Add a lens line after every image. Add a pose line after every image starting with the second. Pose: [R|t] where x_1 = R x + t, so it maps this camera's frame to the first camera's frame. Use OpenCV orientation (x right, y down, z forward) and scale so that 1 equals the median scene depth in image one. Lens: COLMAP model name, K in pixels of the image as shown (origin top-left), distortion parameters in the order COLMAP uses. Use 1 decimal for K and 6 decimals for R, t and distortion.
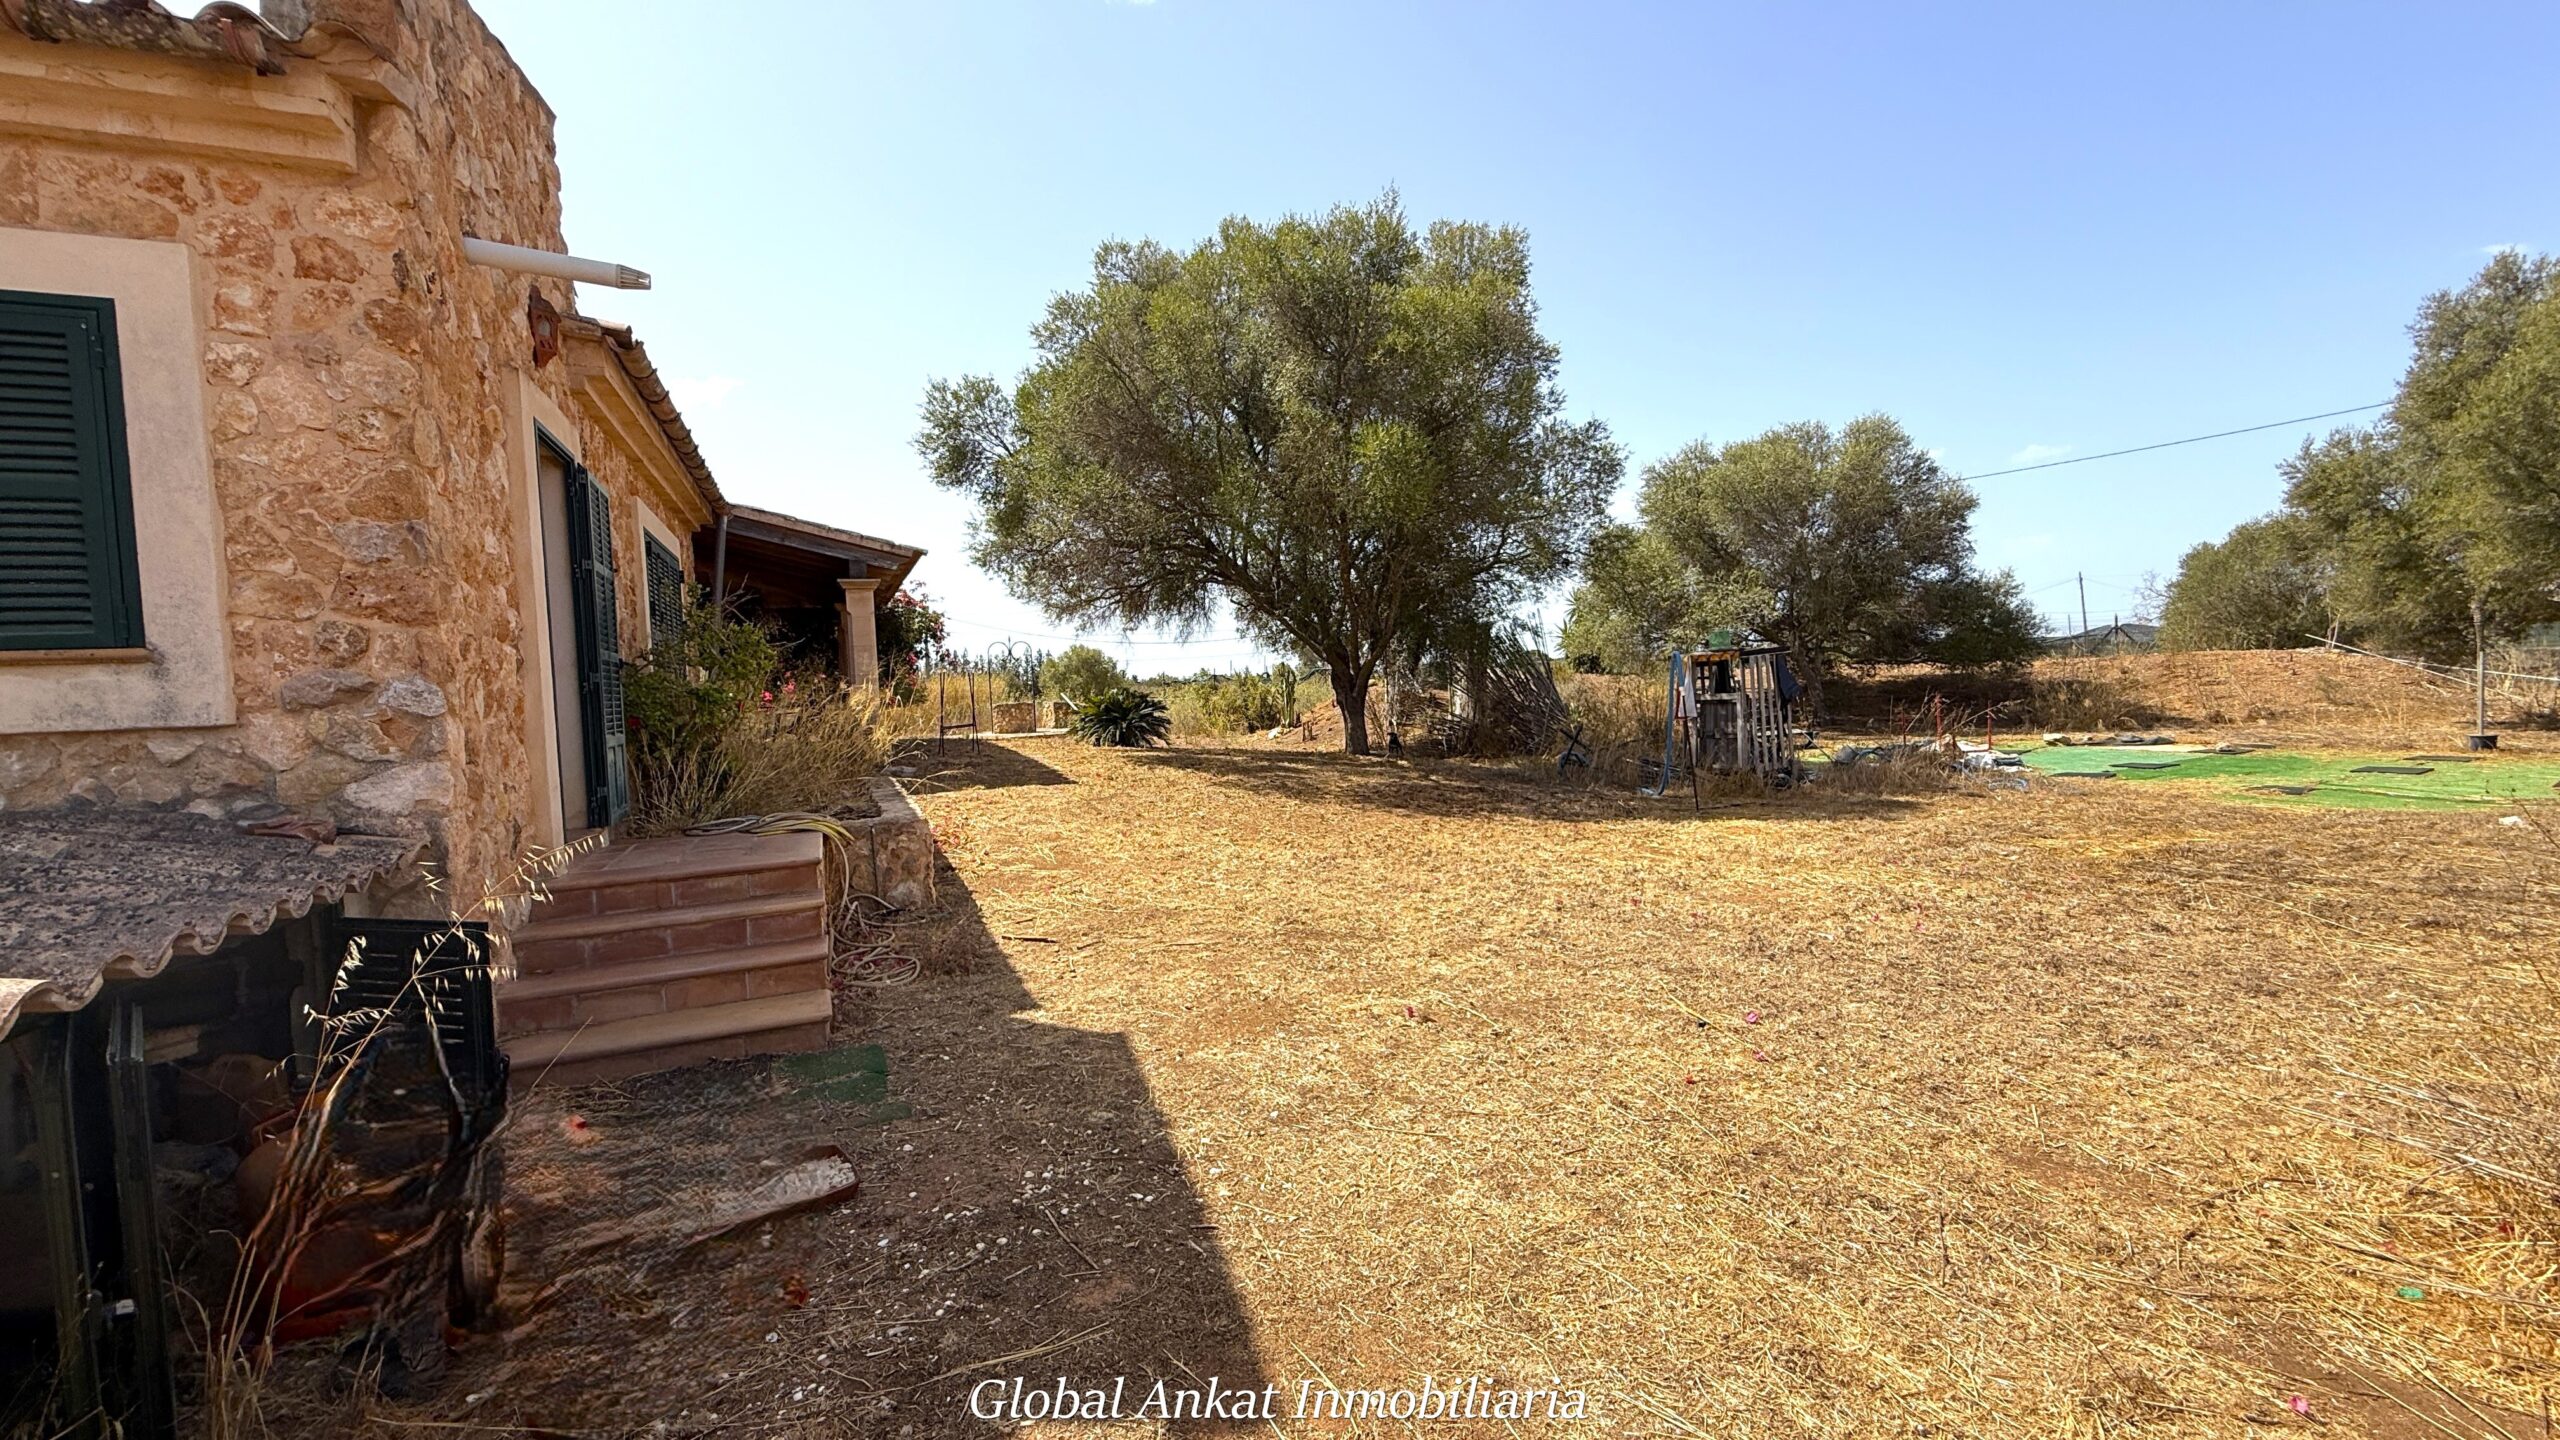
lens RADIAL K [[1023.2, 0, 1282.9], [0, 1023.2, 716.3], [0, 0, 1]] dist [-0.000901, 0.000322]
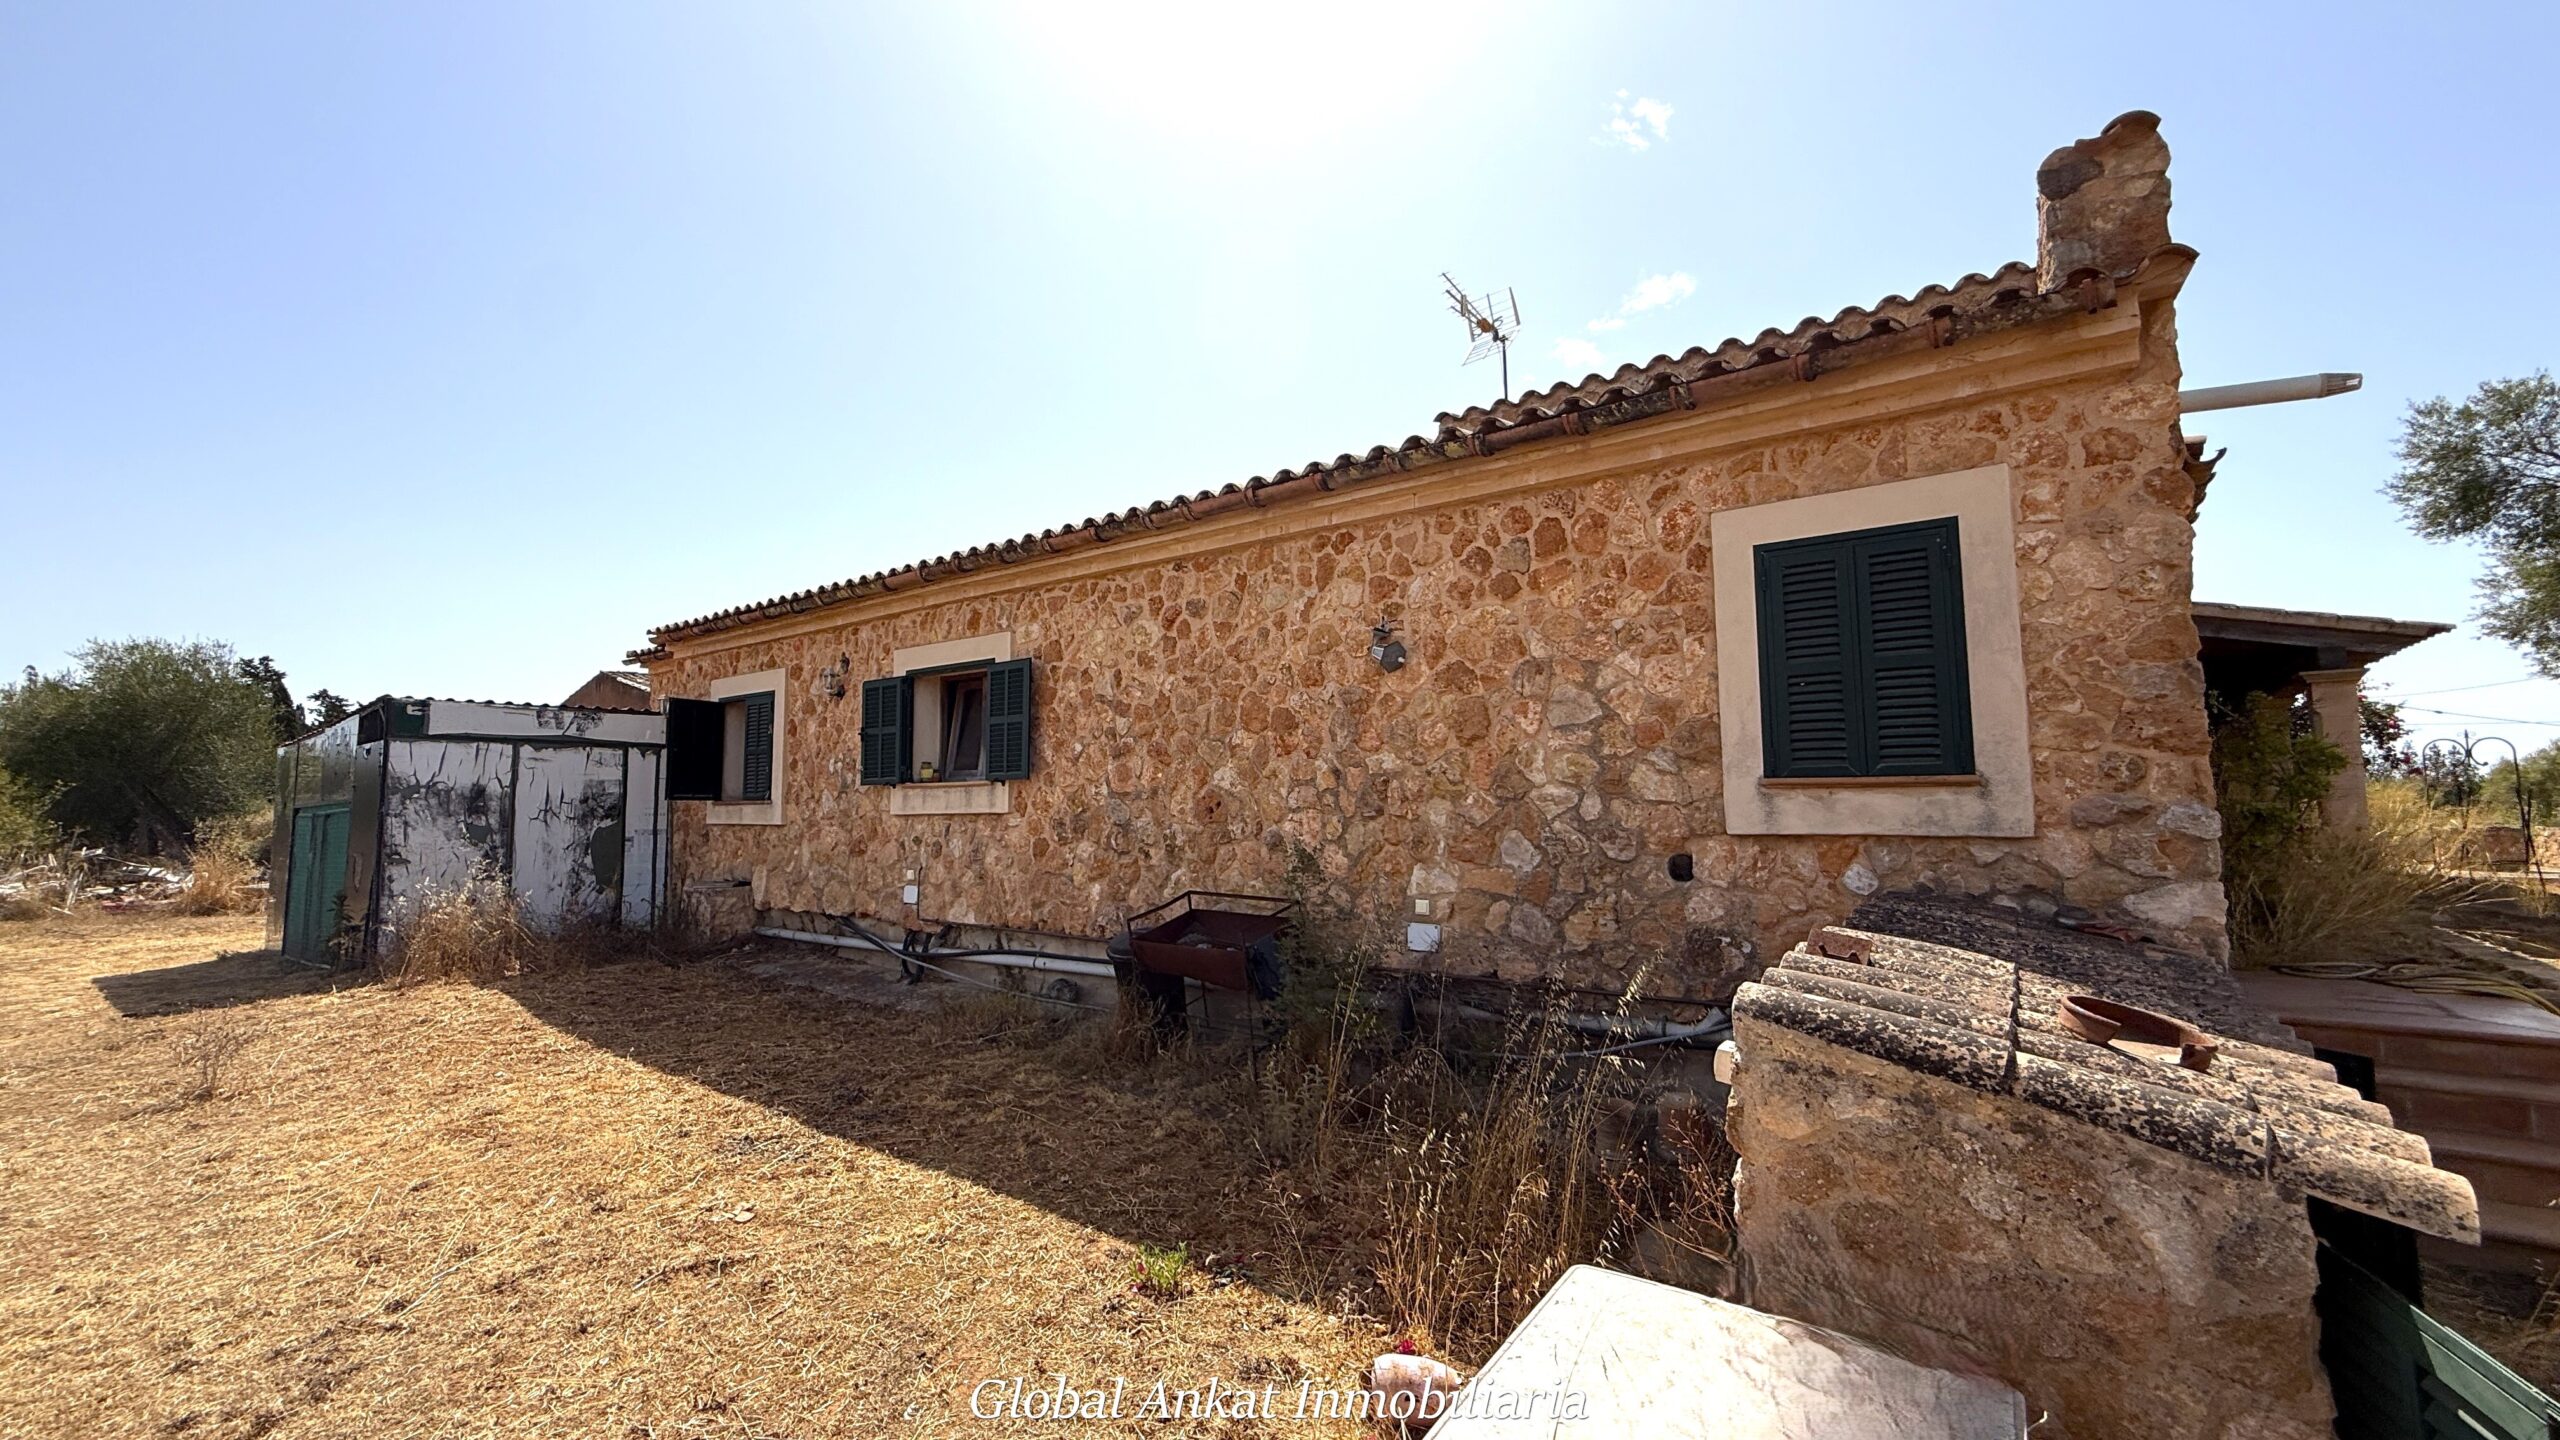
lens RADIAL K [[1023.2, 0, 1271.1], [0, 1023.2, 717.1], [0, 0, 1]] dist [-0.000901, 0.000322]
pose [[0.483585, -0.036310, -0.874544, -0.381916], [-0.047769, 0.996555, -0.067790, -0.008169], [0.873993, 0.074558, 0.480185, -0.391843]]
